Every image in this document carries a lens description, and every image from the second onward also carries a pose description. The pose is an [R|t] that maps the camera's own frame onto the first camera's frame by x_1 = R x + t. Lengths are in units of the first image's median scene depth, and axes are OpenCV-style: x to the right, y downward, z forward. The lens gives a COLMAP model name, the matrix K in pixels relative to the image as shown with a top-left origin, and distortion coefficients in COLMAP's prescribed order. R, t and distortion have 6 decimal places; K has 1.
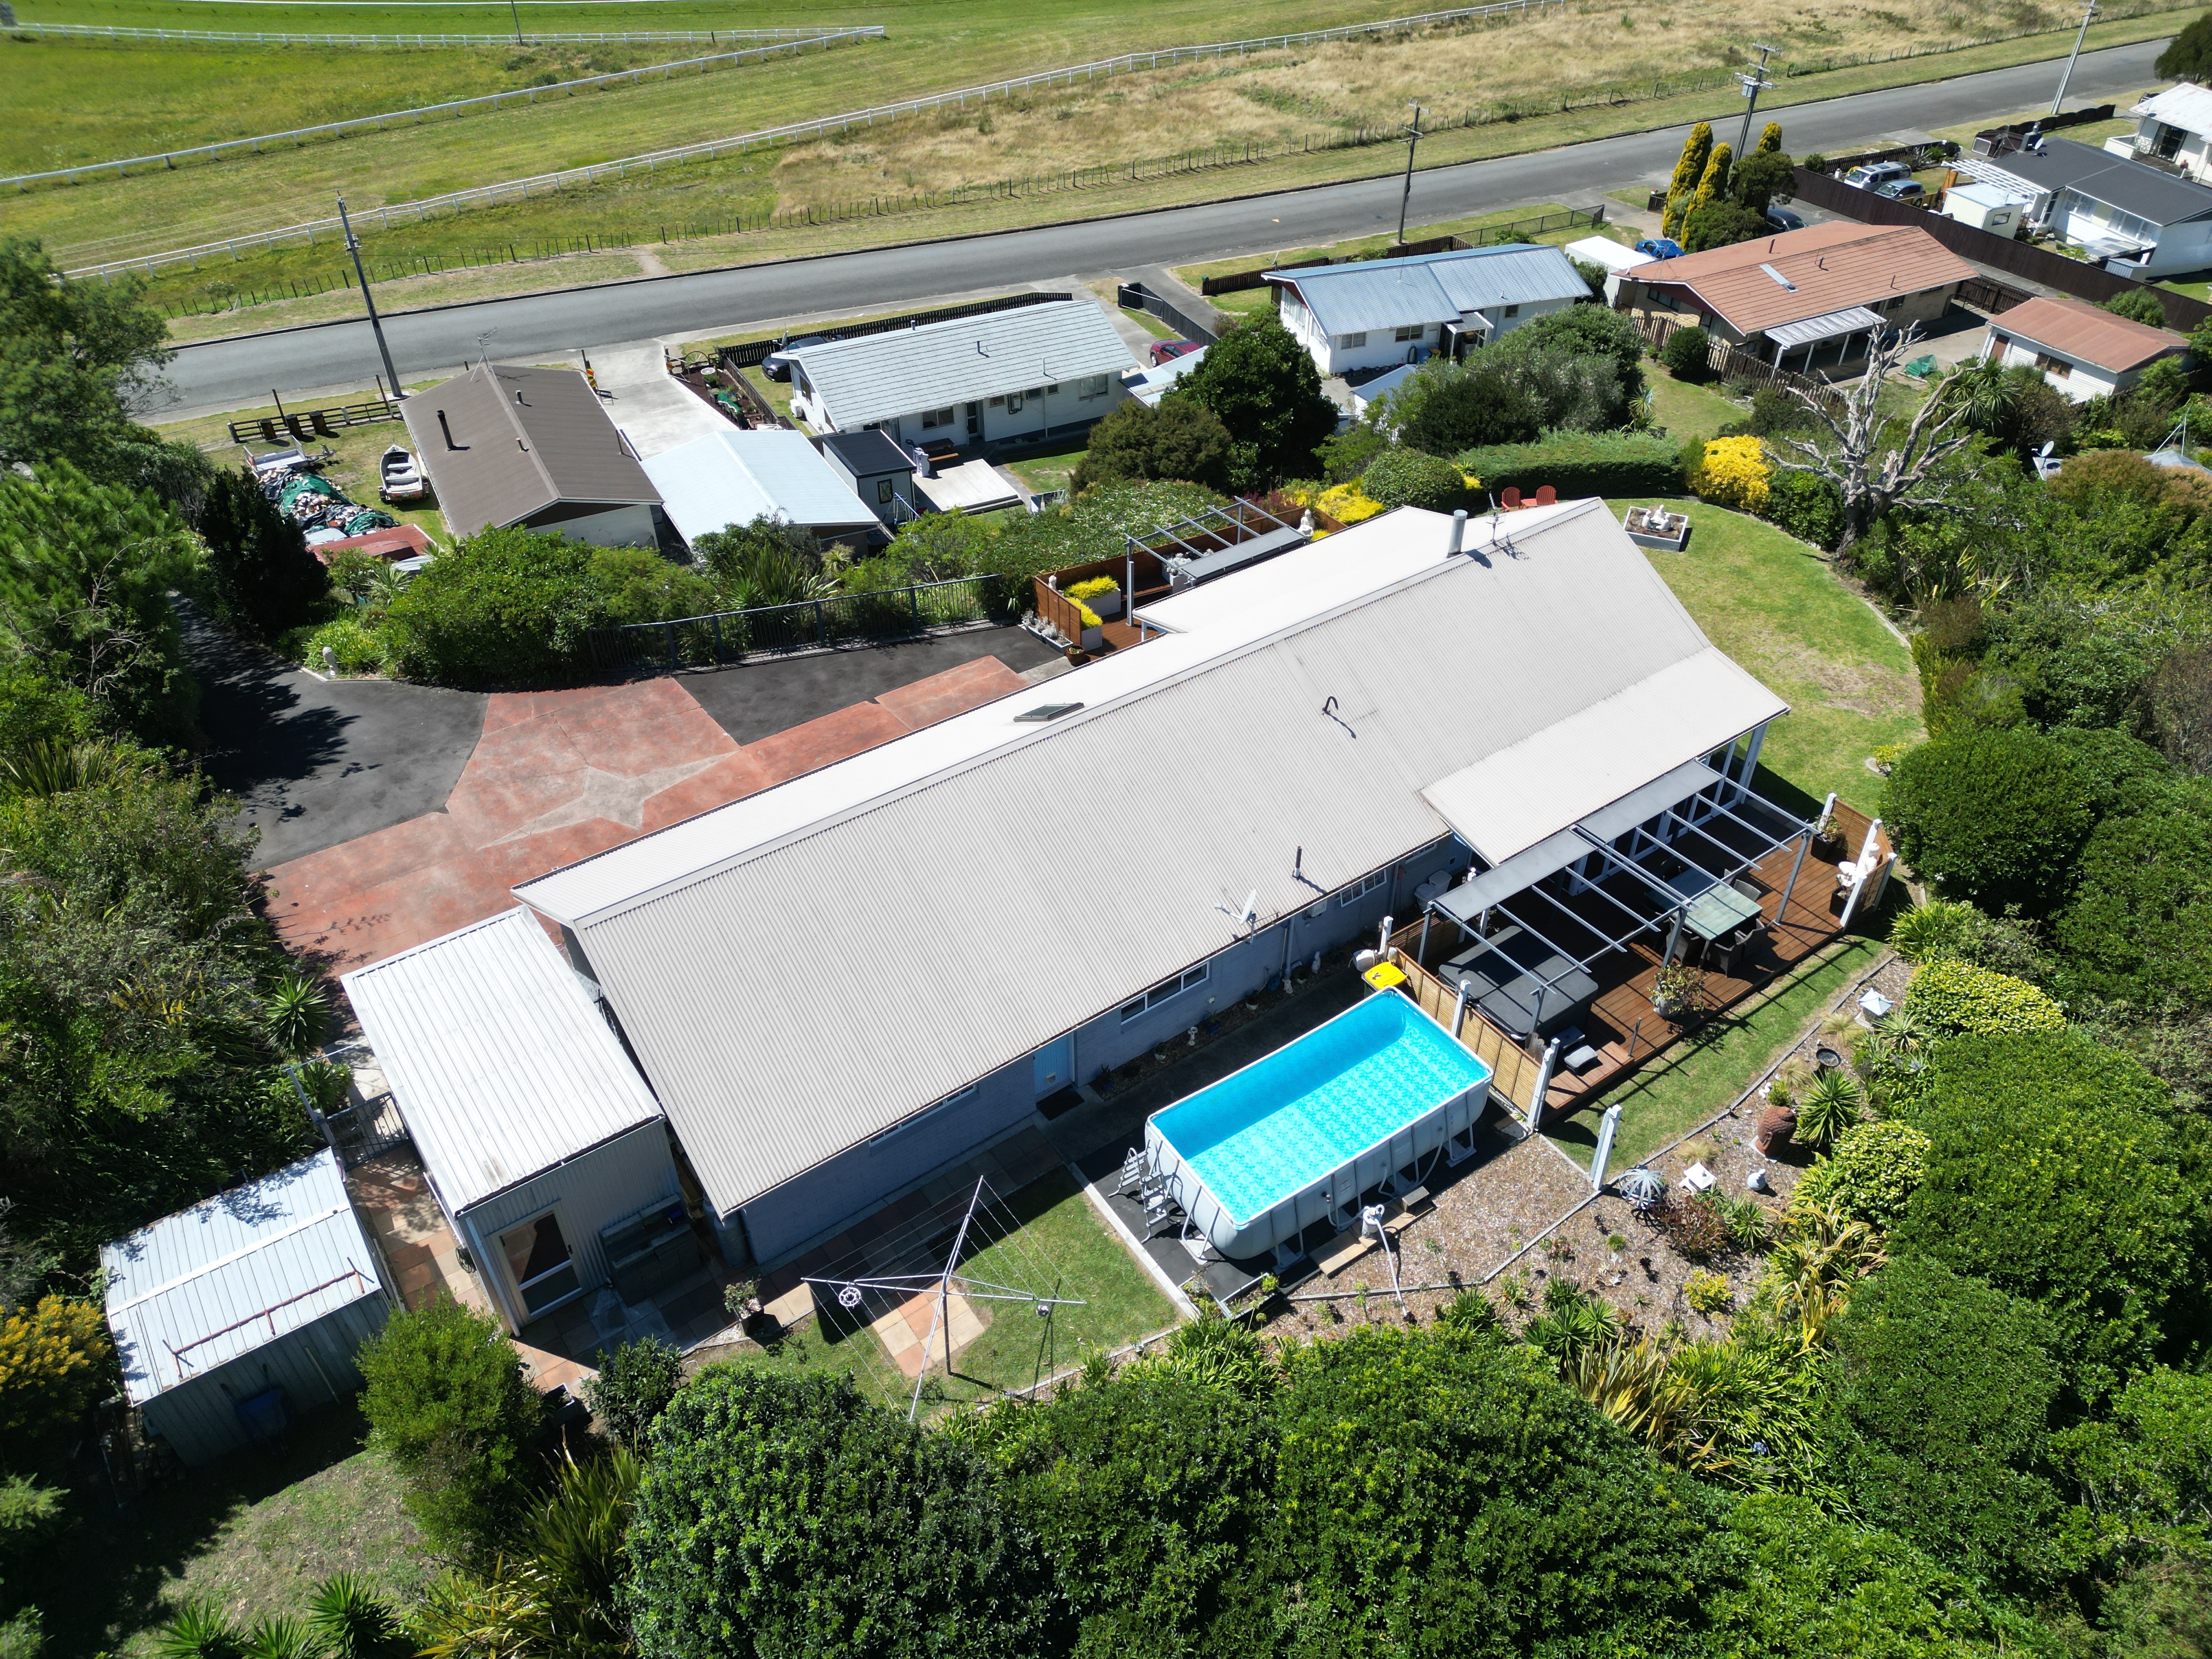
lens RADIAL K [[1544.4, 0, 1106.0], [0, 1544.4, 829.5], [0, 0, 1]] dist [0.075977, -0.071033]
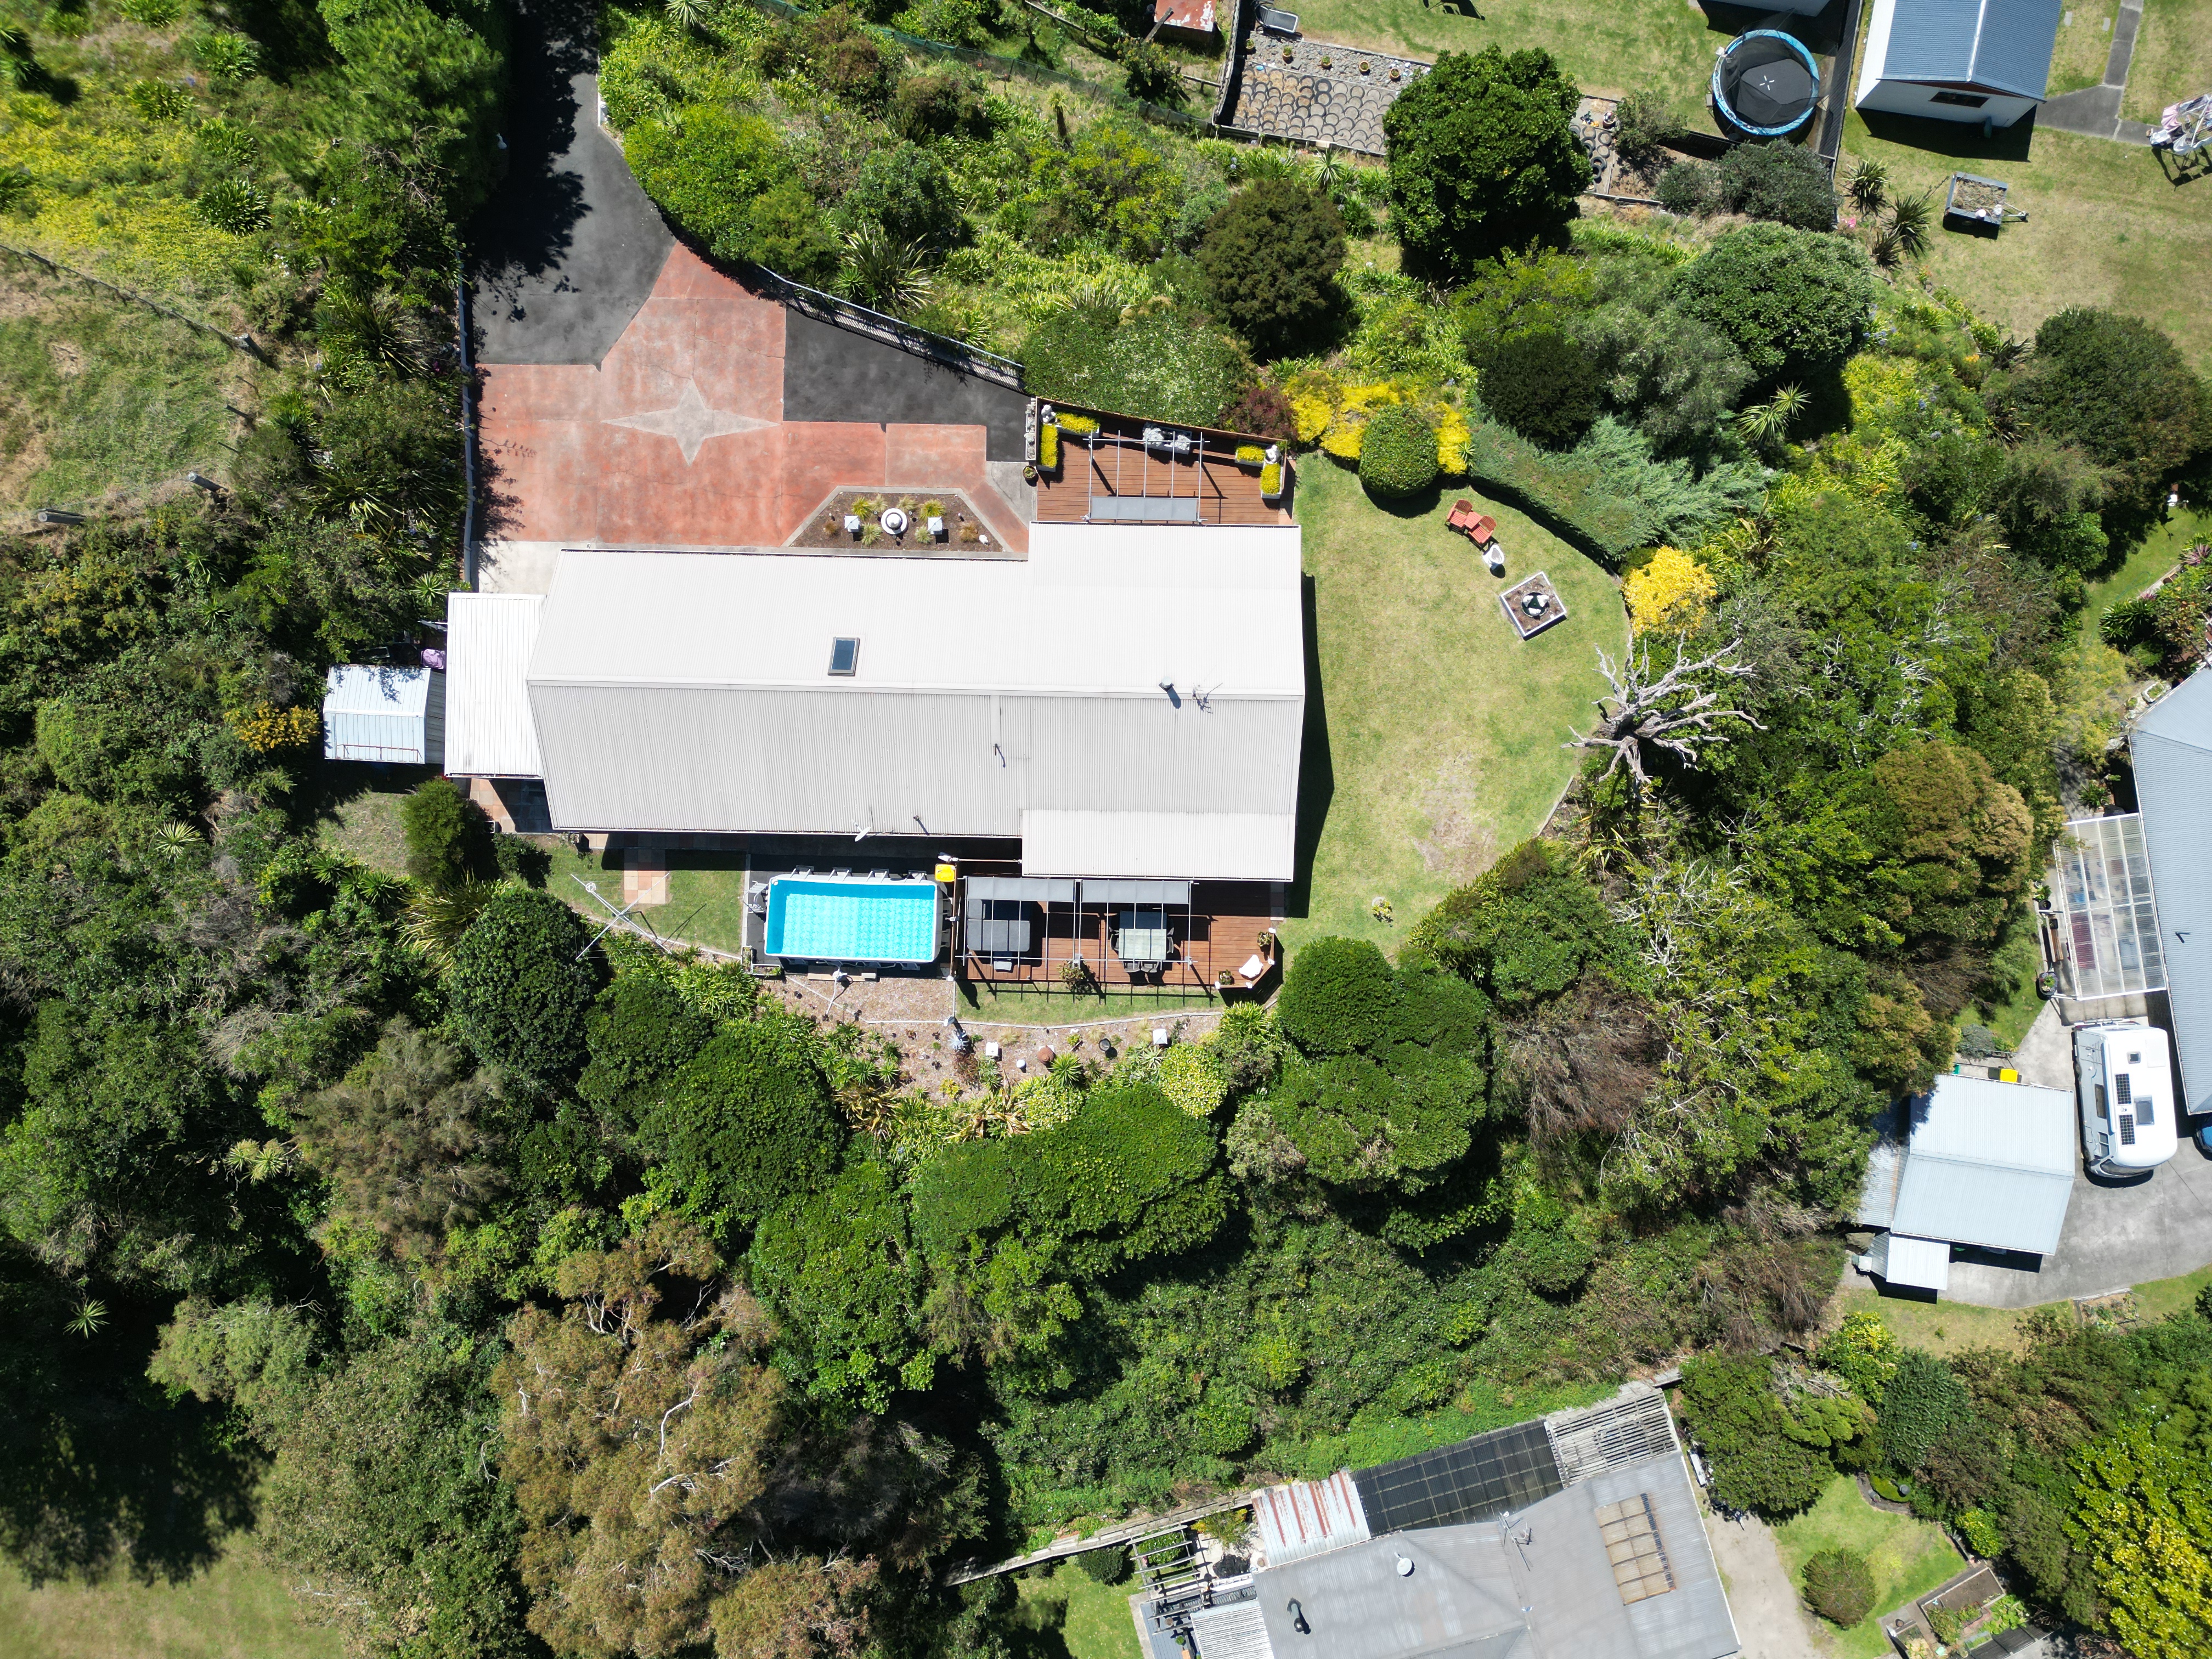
lens RADIAL K [[1544.4, 0, 1106.0], [0, 1544.4, 829.5], [0, 0, 1]] dist [0.075977, -0.071033]
pose [[0.800882, 0.598639, -0.014834, 0.325594], [-0.371279, 0.515842, 0.772049, -1.384305], [0.469830, -0.612812, 0.635390, -0.022123]]
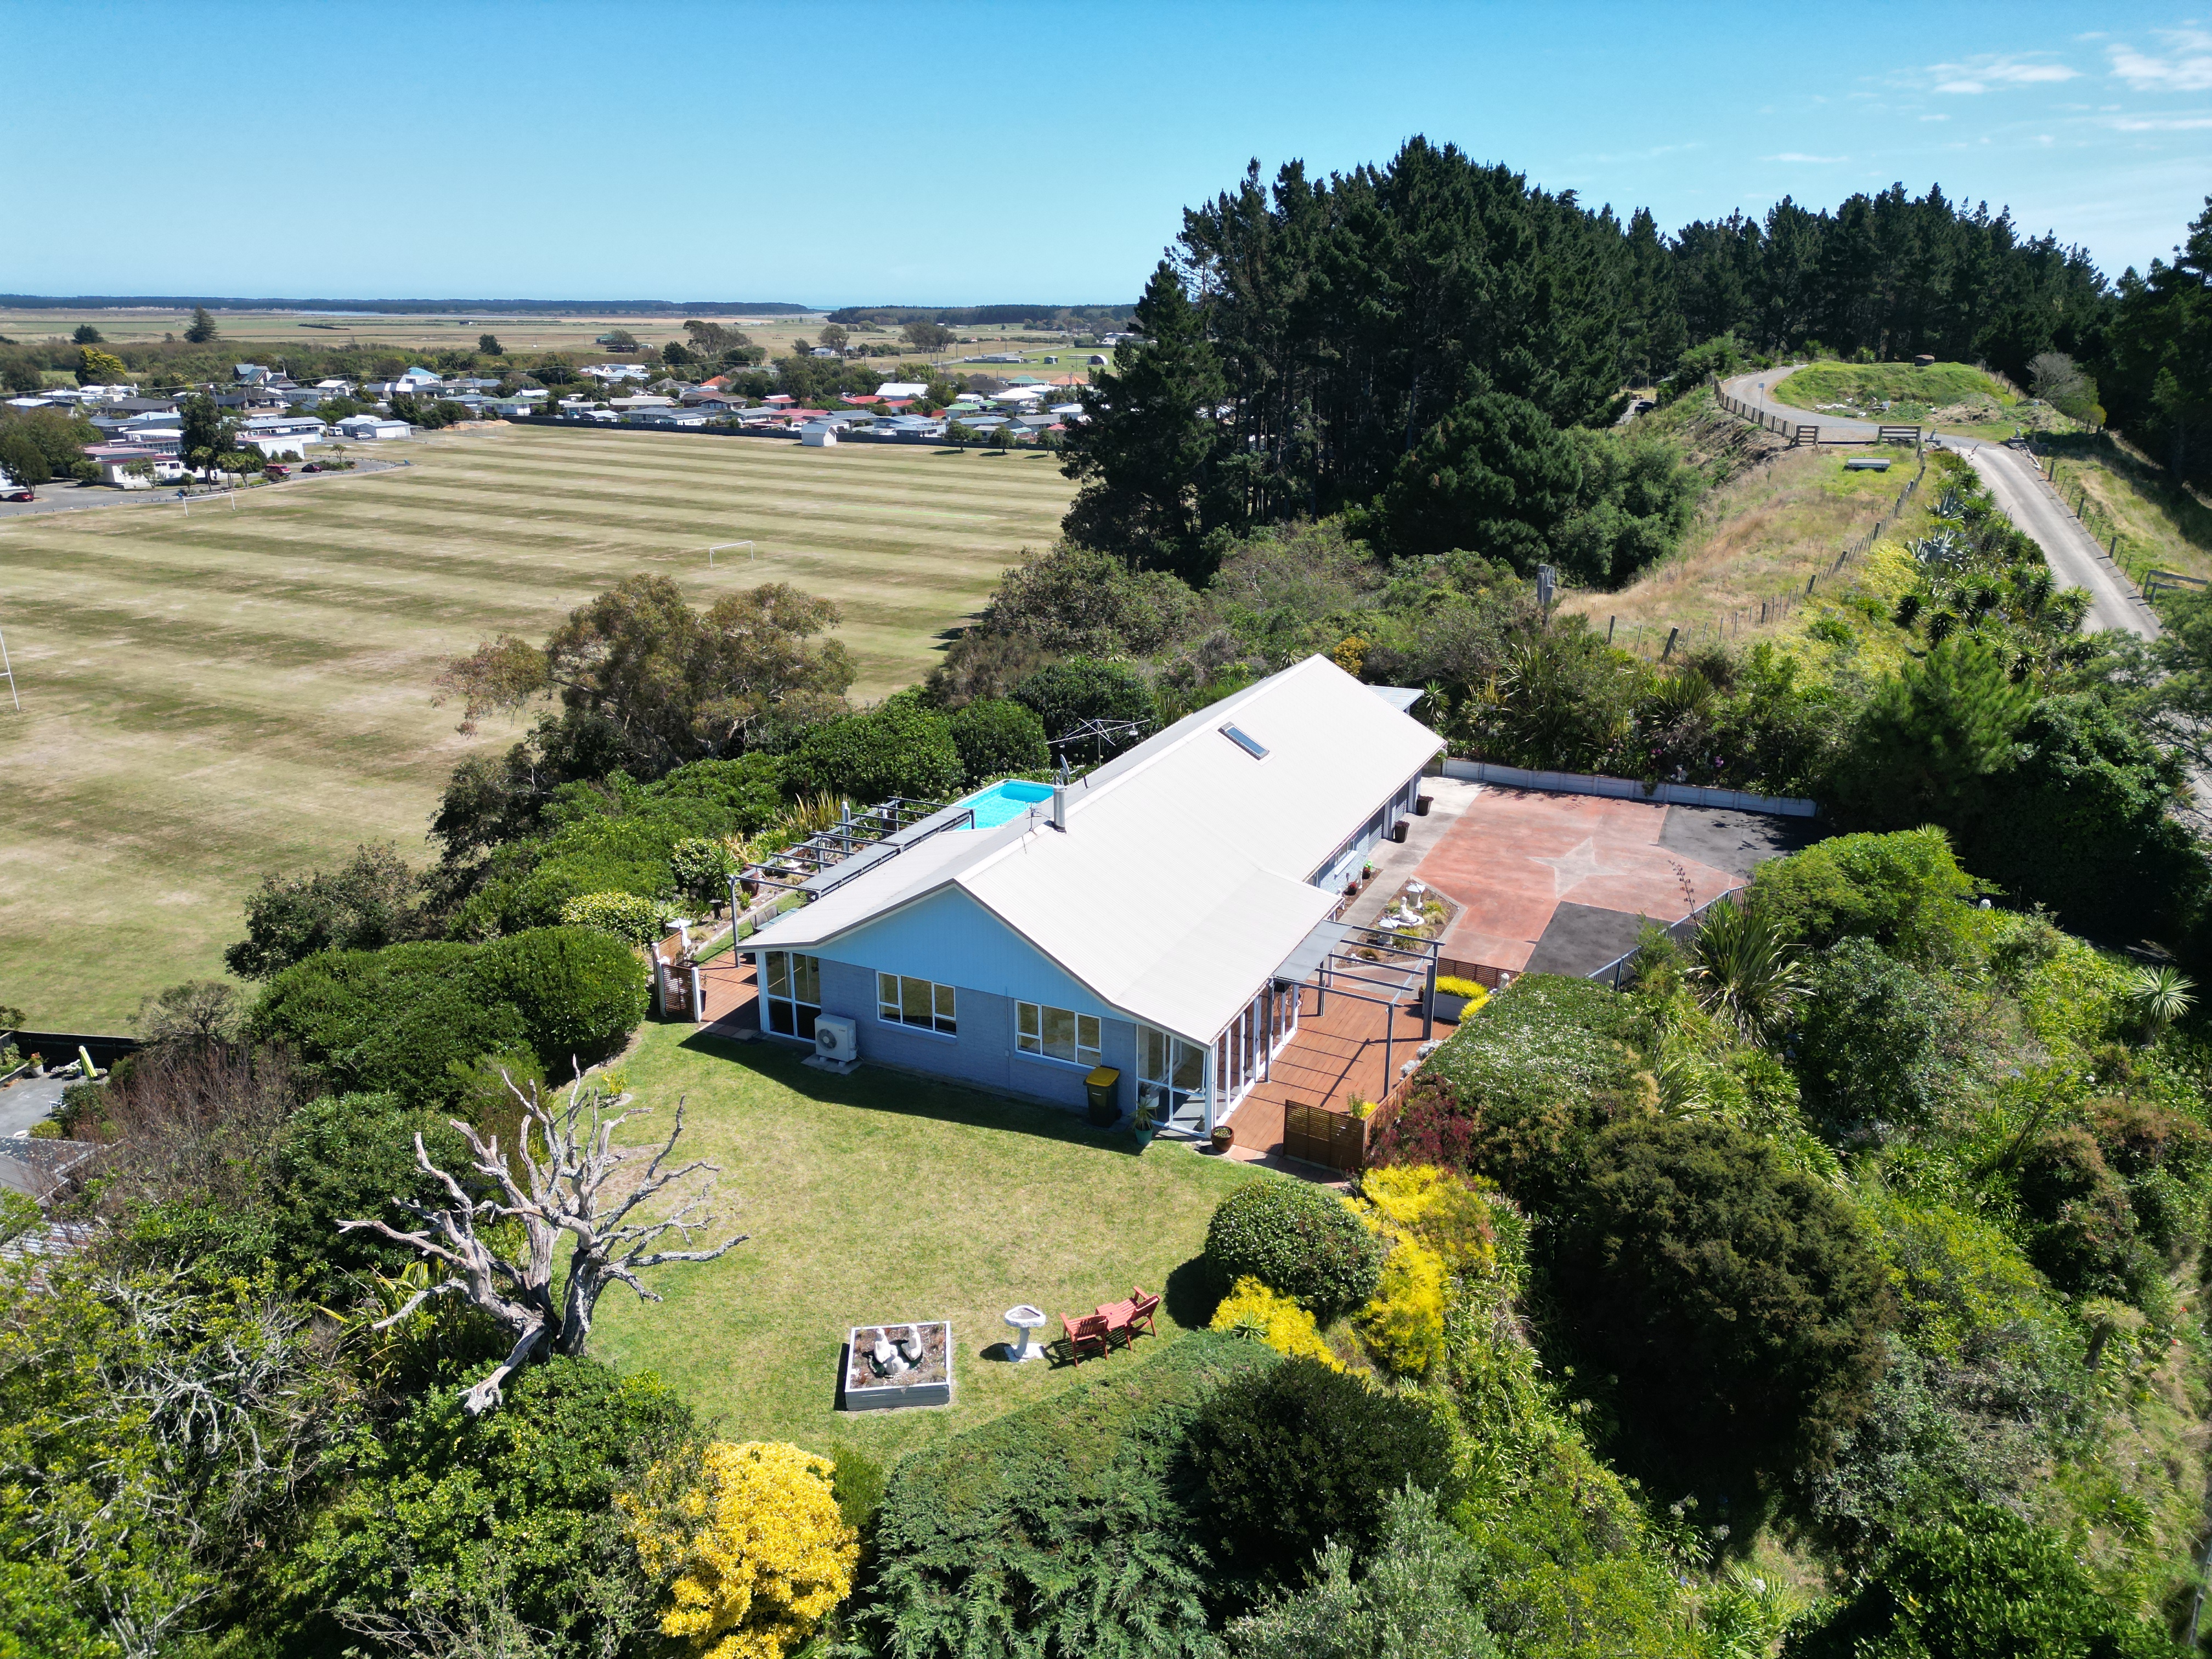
lens RADIAL K [[1538.8, 0, 1108.5], [0, 1538.8, 836.5], [0, 0, 1]] dist [0.086156, -0.086221]
pose [[-0.872673, 0.165373, -0.459449, 0.790844], [-0.305977, 0.548087, 0.778446, -1.165327], [0.380552, 0.819910, -0.427701, 1.700584]]
